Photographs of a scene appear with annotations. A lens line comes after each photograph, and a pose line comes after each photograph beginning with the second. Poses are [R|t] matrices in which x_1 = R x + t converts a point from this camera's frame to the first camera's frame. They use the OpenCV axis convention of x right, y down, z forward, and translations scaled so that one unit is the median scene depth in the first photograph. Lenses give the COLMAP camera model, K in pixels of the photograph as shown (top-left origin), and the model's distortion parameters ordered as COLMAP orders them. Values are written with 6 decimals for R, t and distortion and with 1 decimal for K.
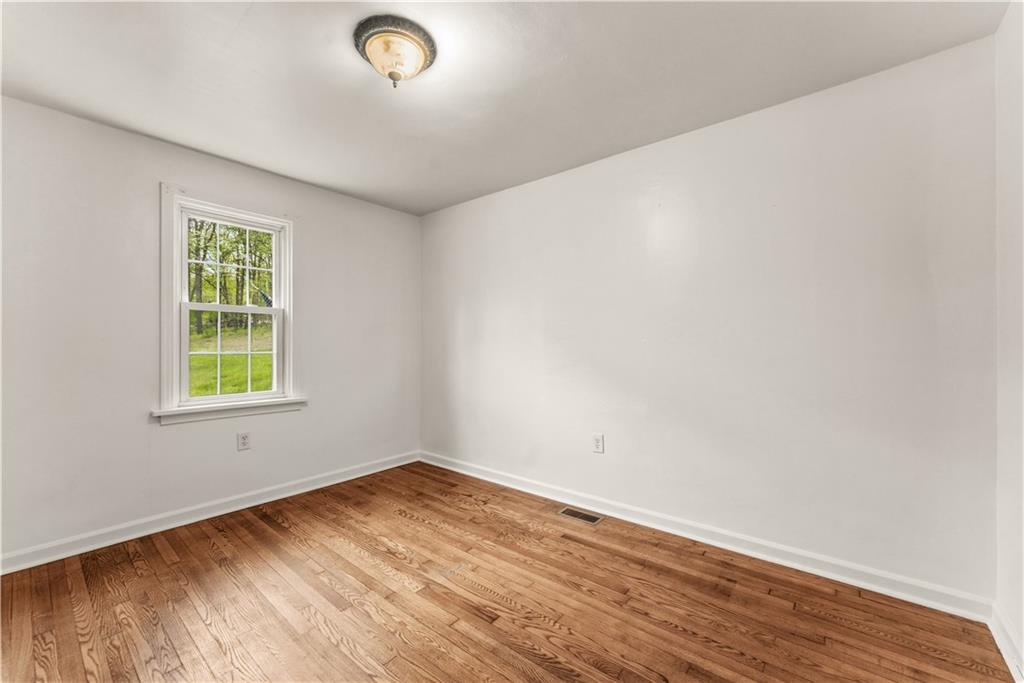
lens RADIAL K [[405.2, 0, 508.4], [0, 405.2, 341.1], [0, 0, 1]] dist [0.000010, -0.000601]
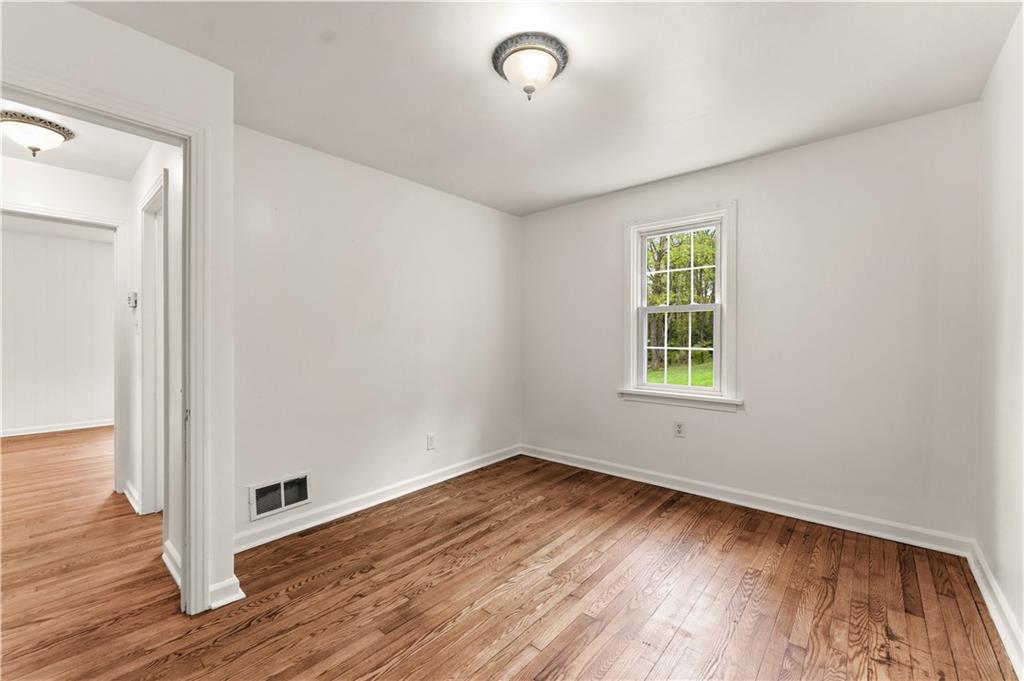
lens RADIAL K [[405.2, 0, 504.2], [0, 405.2, 337.0], [0, 0, 1]] dist [0.000010, -0.000601]
pose [[-0.013788, -0.004018, -0.999897, 0.459535], [0.008615, 0.999954, -0.004137, -0.001654], [0.999868, -0.008671, -0.013752, 0.556329]]
